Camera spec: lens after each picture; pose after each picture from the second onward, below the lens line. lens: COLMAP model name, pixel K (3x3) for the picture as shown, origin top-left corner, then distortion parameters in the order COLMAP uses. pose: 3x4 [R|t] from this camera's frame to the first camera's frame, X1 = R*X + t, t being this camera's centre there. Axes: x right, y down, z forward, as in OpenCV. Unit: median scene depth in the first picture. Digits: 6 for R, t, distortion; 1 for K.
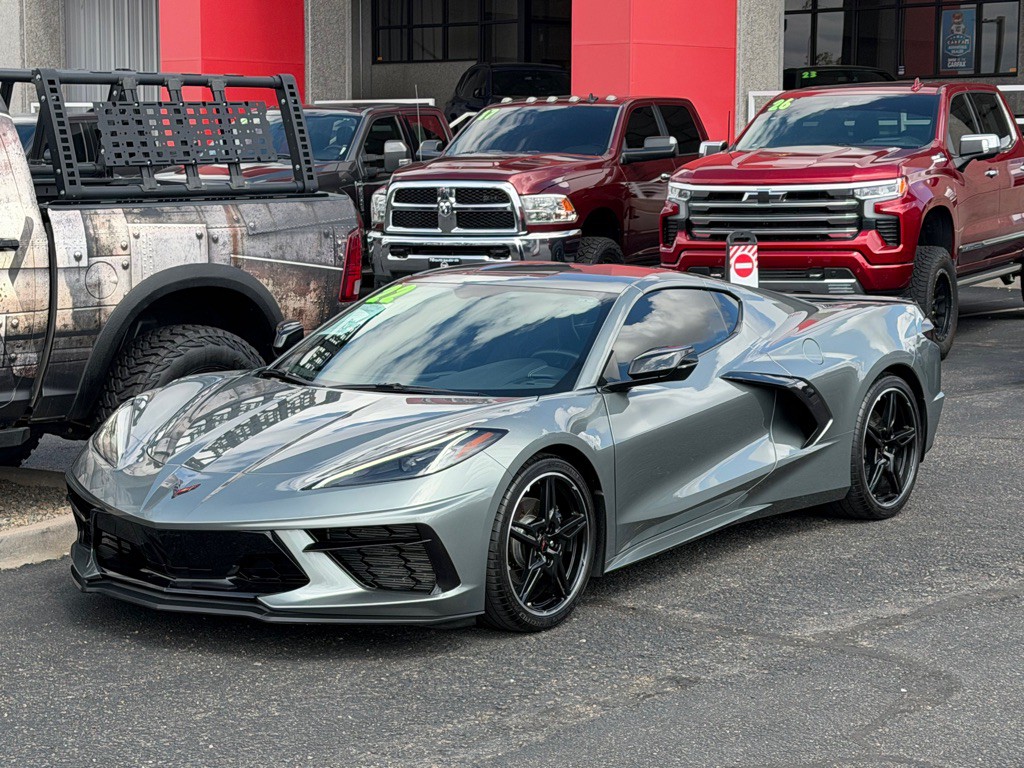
lens RADIAL K [[2235.7, 0, 523.7], [0, 2235.7, 382.1], [0, 0, 1]] dist [0.119258, 0.247924]
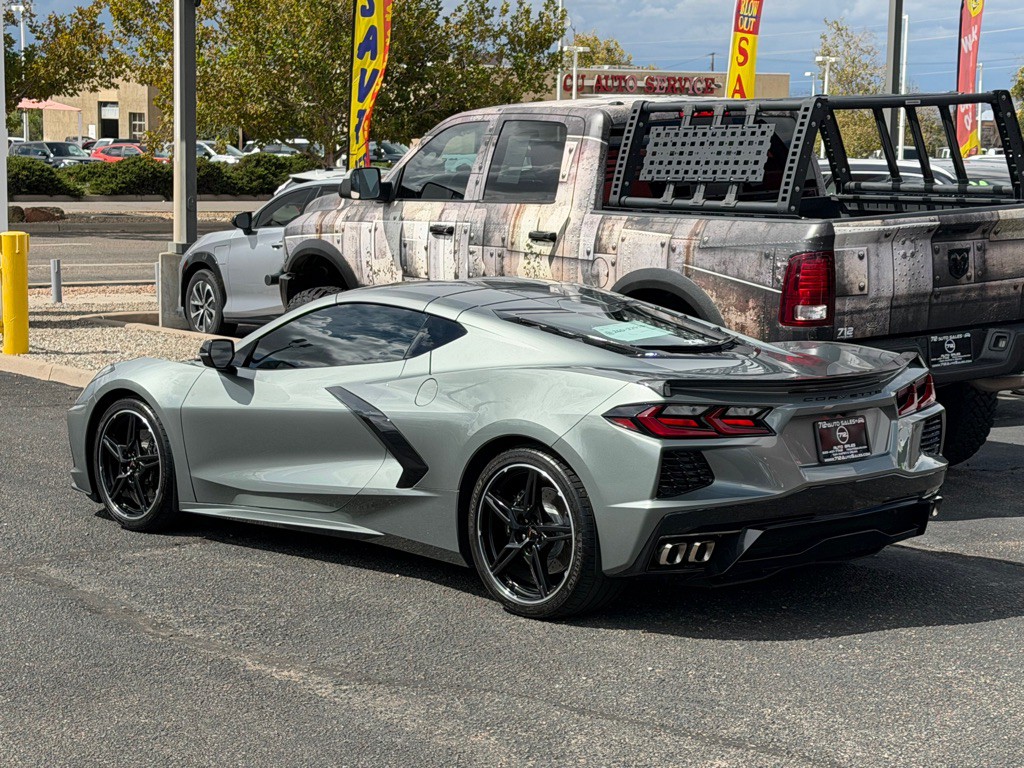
lens RADIAL K [[2235.7, 0, 523.7], [0, 2235.7, 382.1], [0, 0, 1]] dist [0.119258, 0.247924]
pose [[-0.188095, 0.110864, -0.975874, 0.983953], [-0.115117, 0.984272, 0.134006, -0.140727], [0.975381, 0.137546, -0.172374, 1.141125]]
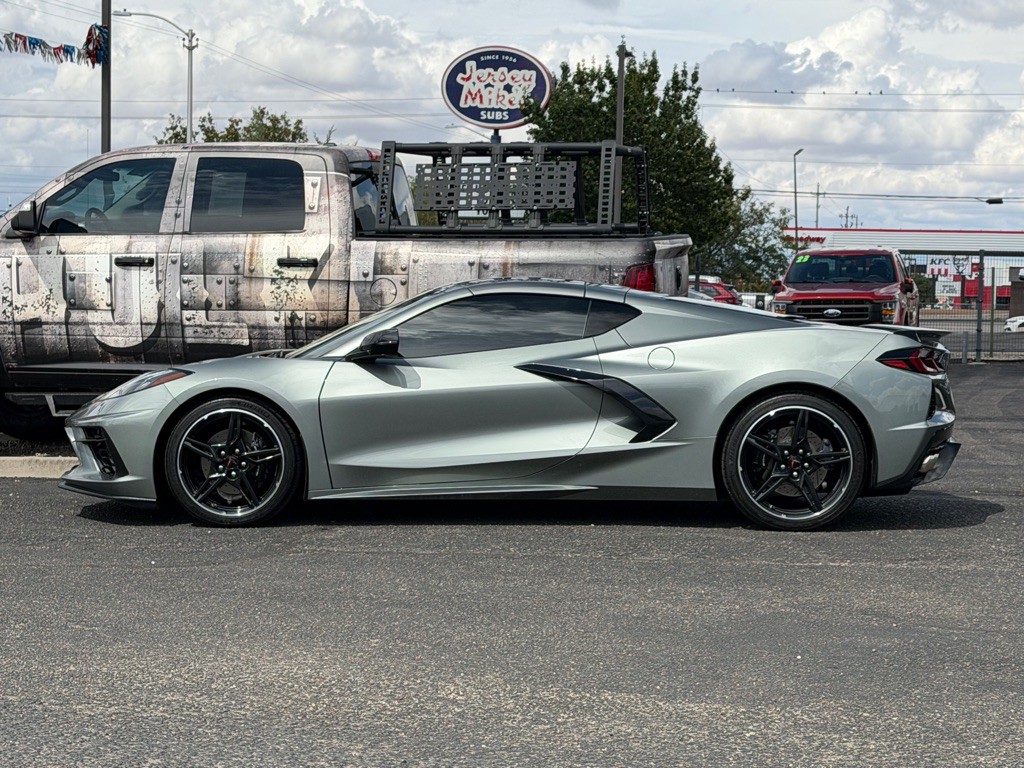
lens RADIAL K [[2225.1, 0, 528.8], [0, 2225.1, 385.5], [0, 0, 1]] dist [0.134581, 0.121138]
pose [[0.547312, 0.044561, -0.835741, 0.965430], [-0.104600, 0.994394, -0.015480, 0.022374], [0.830366, 0.095891, 0.548905, 0.324126]]
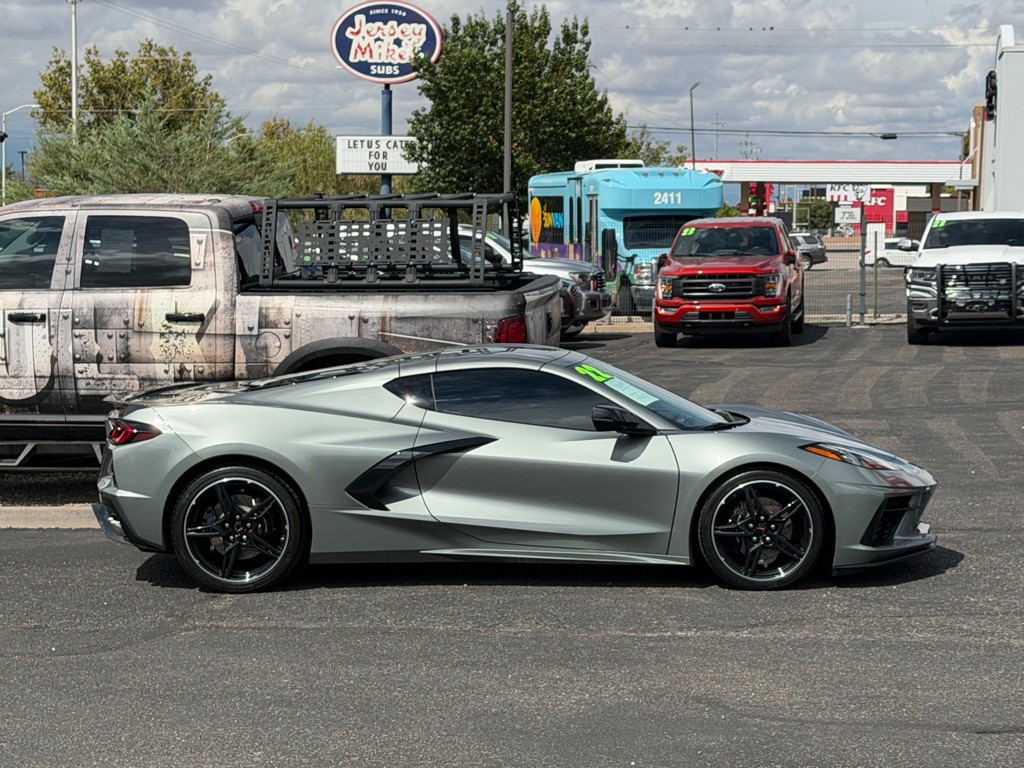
lens RADIAL K [[2258.8, 0, 539.4], [0, 2258.8, 390.0], [0, 0, 1]] dist [0.123282, 0.217183]
pose [[0.587802, 0.063489, -0.806510, 1.050368], [-0.087944, 0.996023, 0.014312, -0.050953], [0.804211, 0.062515, 0.591047, 0.276381]]
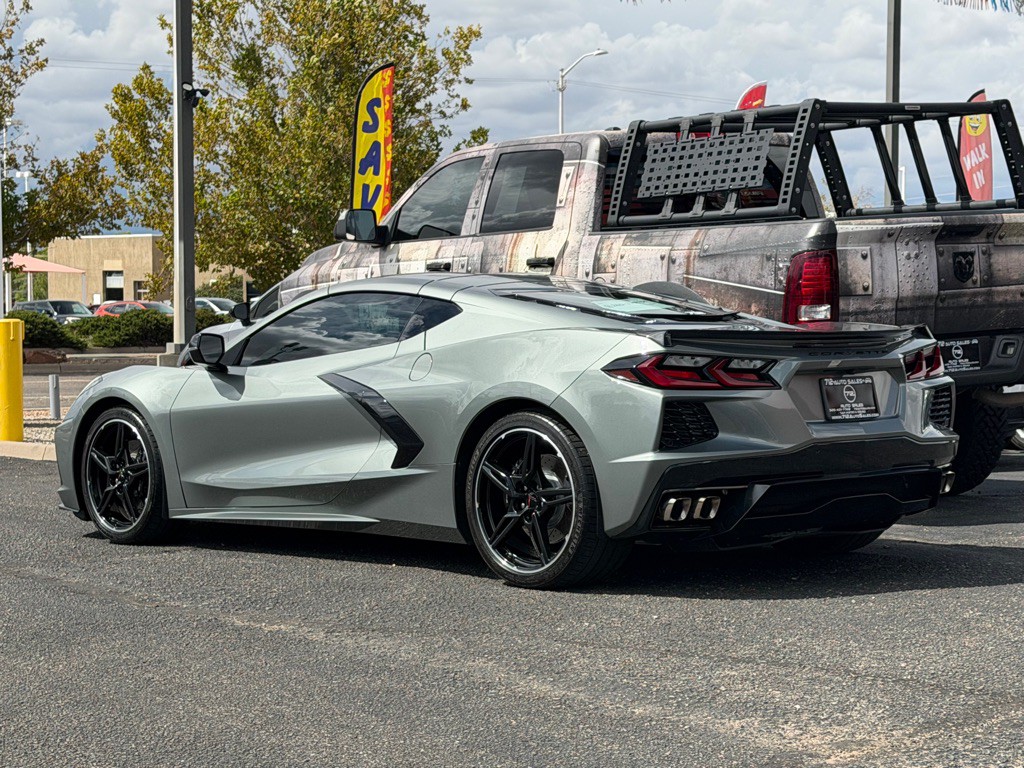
lens RADIAL K [[2234.0, 0, 540.9], [0, 2234.0, 397.4], [0, 0, 1]] dist [0.119241, 0.264955]
pose [[-0.182094, 0.044445, -0.982276, 0.964033], [-0.099618, 0.993004, 0.063398, -0.060667], [0.978222, 0.109397, -0.176392, 1.149628]]
